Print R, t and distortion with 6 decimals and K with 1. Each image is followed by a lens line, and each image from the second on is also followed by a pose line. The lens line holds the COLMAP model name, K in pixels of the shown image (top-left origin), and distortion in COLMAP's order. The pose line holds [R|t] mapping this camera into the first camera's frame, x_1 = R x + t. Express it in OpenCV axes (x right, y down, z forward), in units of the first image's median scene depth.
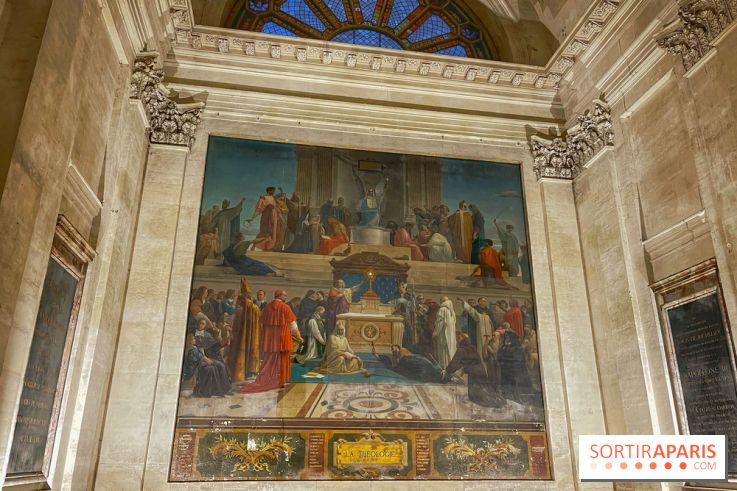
lens RADIAL K [[555.5, 0, 369.1], [0, 555.5, 249.9], [0, 0, 1]] dist [0.028078, -0.001340]
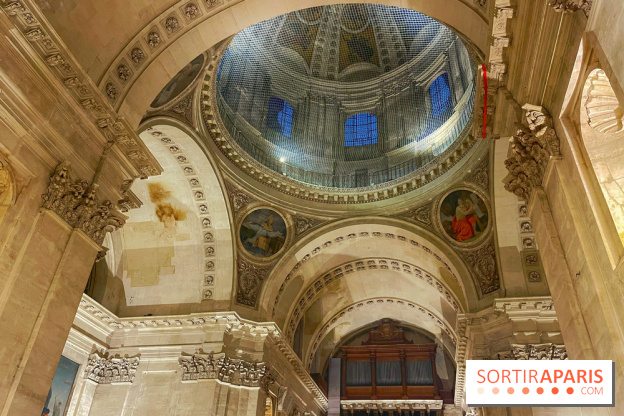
lens RADIAL K [[467.9, 0, 317.9], [0, 467.9, 211.7], [0, 0, 1]] dist [0.054479, -0.077525]
pose [[0.364375, 0.539068, 0.759366, -0.957164], [-0.348115, 0.835155, -0.425830, -0.209213], [-0.863740, -0.109185, 0.491967, -0.364433]]
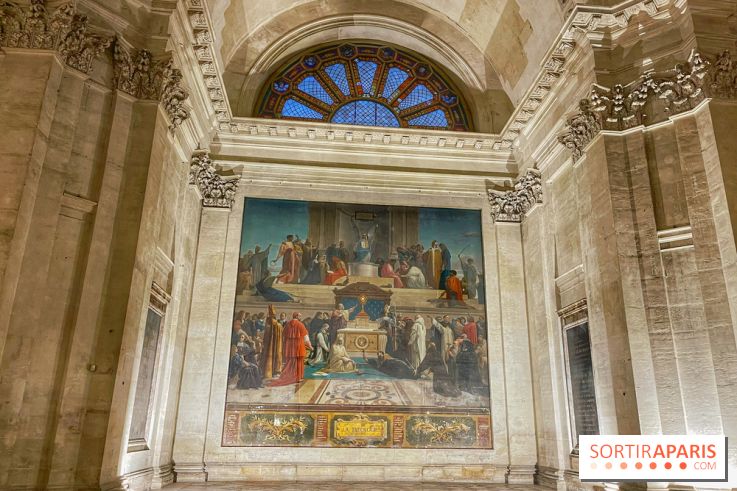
lens RADIAL K [[552.6, 0, 375.4], [0, 552.6, 249.9], [0, 0, 1]] dist [0.054479, -0.077525]
pose [[0.997764, -0.011022, -0.065916, 0.125115], [0.013388, 0.999278, 0.035551, -0.126003], [0.065476, -0.036354, 0.997192, -0.350240]]
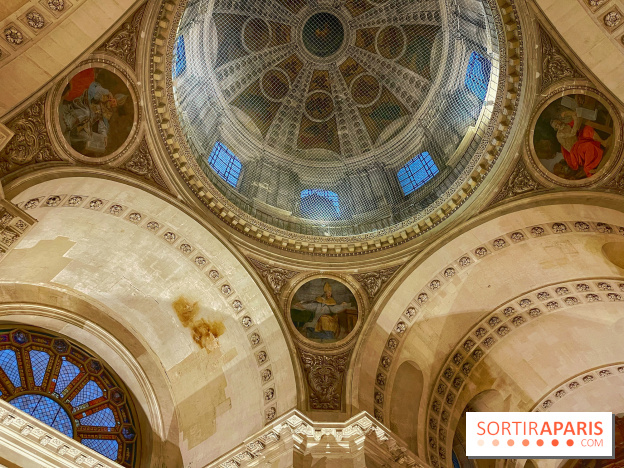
lens RADIAL K [[468.7, 0, 312.0], [0, 468.7, 234.0], [0, 0, 1]] dist [0.065180, -0.082697]
pose [[0.781331, 0.530167, 0.329311, -0.120128], [-0.199288, 0.711952, -0.673356, -0.085182], [-0.591445, 0.460486, 0.661926, -0.241956]]
